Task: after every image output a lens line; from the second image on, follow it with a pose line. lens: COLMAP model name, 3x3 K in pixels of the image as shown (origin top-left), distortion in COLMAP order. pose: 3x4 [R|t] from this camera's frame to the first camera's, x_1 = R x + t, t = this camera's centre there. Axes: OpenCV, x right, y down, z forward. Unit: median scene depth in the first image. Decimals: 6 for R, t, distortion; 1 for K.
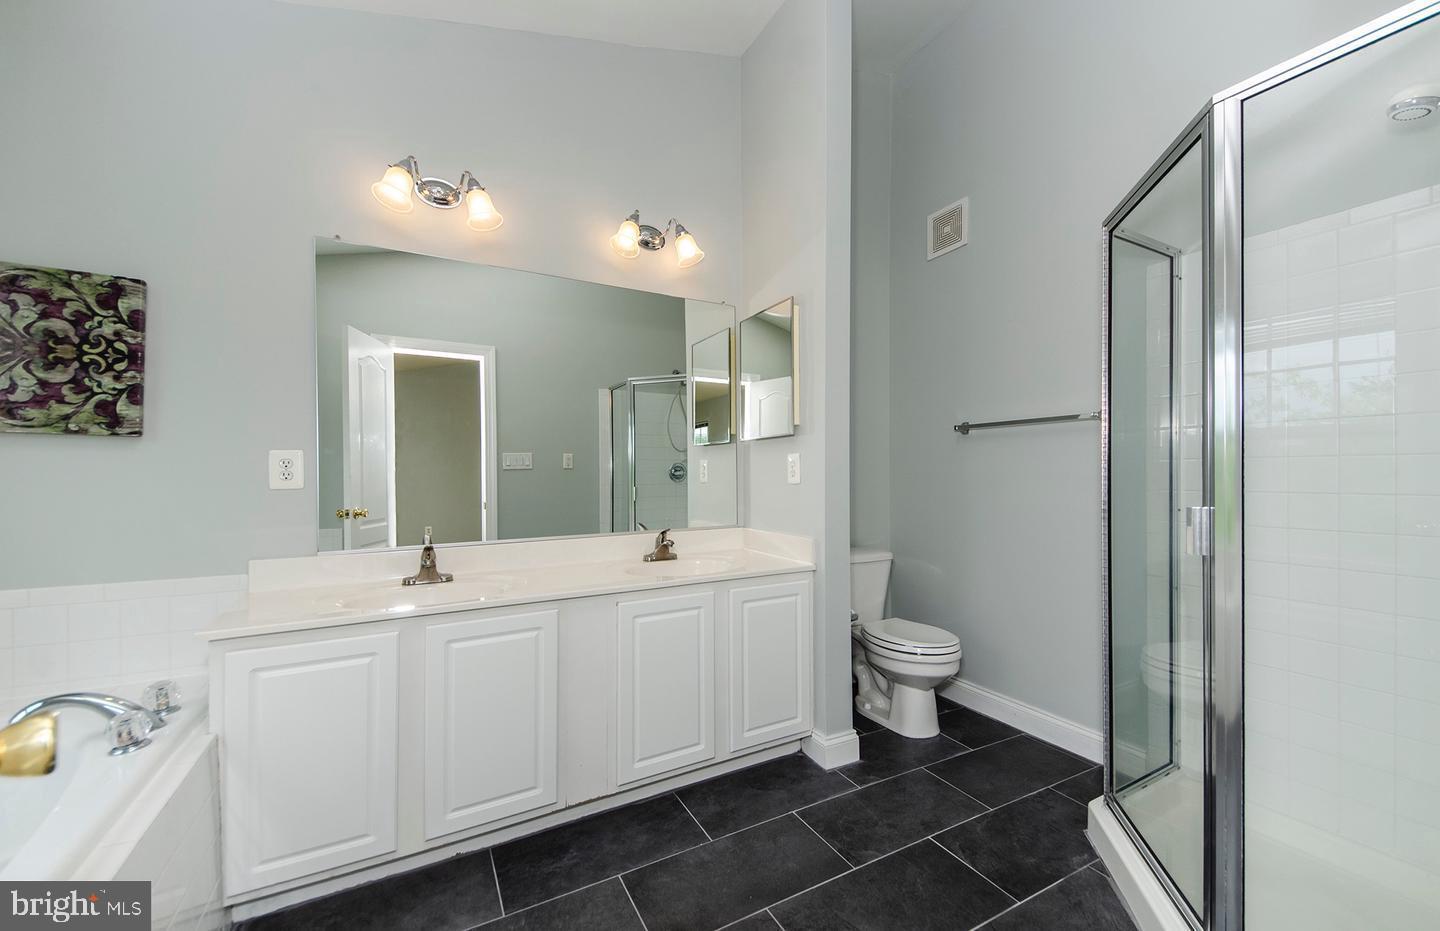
lens RADIAL K [[568.1, 0, 720.0], [0, 568.1, 465.5], [0, 0, 1]] dist [-0.000093, -0.000109]
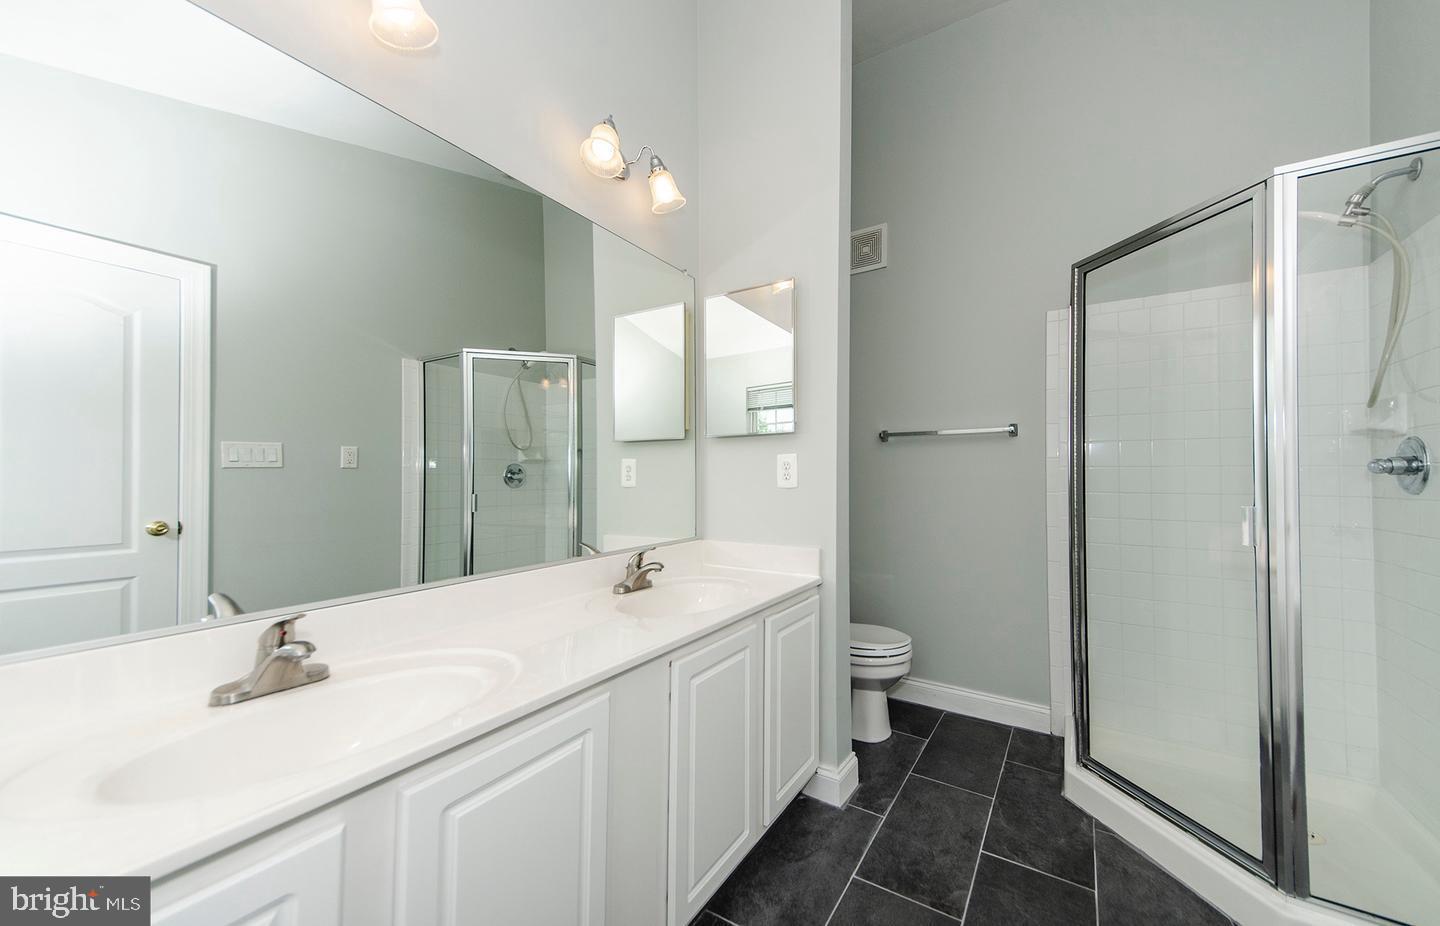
lens RADIAL K [[520.1, 0, 720.0], [0, 520.1, 463.0], [0, 0, 1]] dist [0.014651, 0.000018]
pose [[0.842613, 0.024187, 0.537977, -0.409372], [-0.013900, 0.999635, -0.023171, 0.014442], [-0.538341, 0.012047, 0.842641, 0.381247]]
